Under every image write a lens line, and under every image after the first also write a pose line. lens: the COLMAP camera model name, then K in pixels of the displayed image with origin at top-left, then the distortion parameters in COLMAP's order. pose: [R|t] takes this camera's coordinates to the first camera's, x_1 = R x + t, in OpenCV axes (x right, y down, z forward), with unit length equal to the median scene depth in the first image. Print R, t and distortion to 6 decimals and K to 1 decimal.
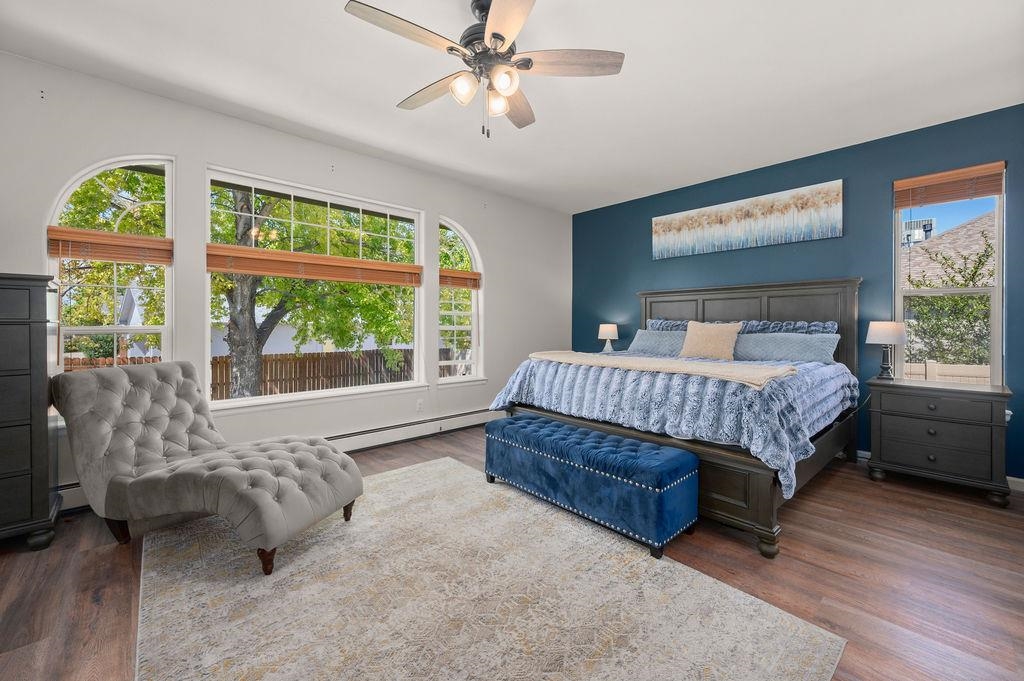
lens RADIAL K [[407.8, 0, 512.9], [0, 407.8, 332.8], [0, 0, 1]] dist [0.010950, 0.000081]
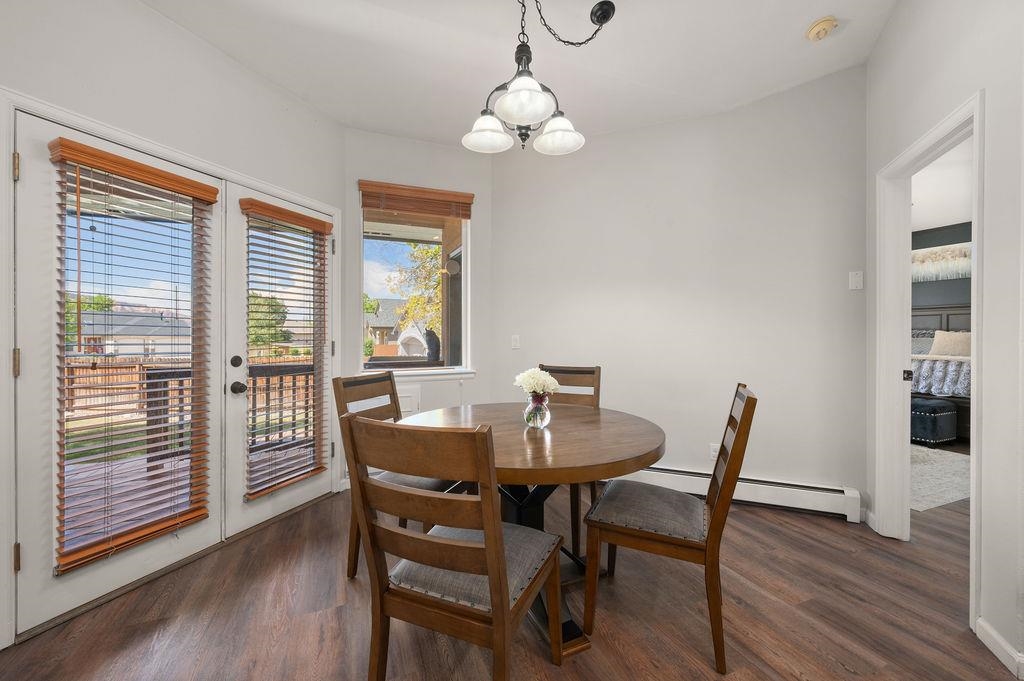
lens RADIAL K [[407.8, 0, 510.9], [0, 407.8, 340.2], [0, 0, 1]] dist [0.010950, 0.000081]
pose [[0.943355, 0.002355, -0.331776, -0.765614], [-0.003837, 0.999985, -0.003812, 0.025183], [0.331762, 0.004869, 0.943351, -1.322098]]
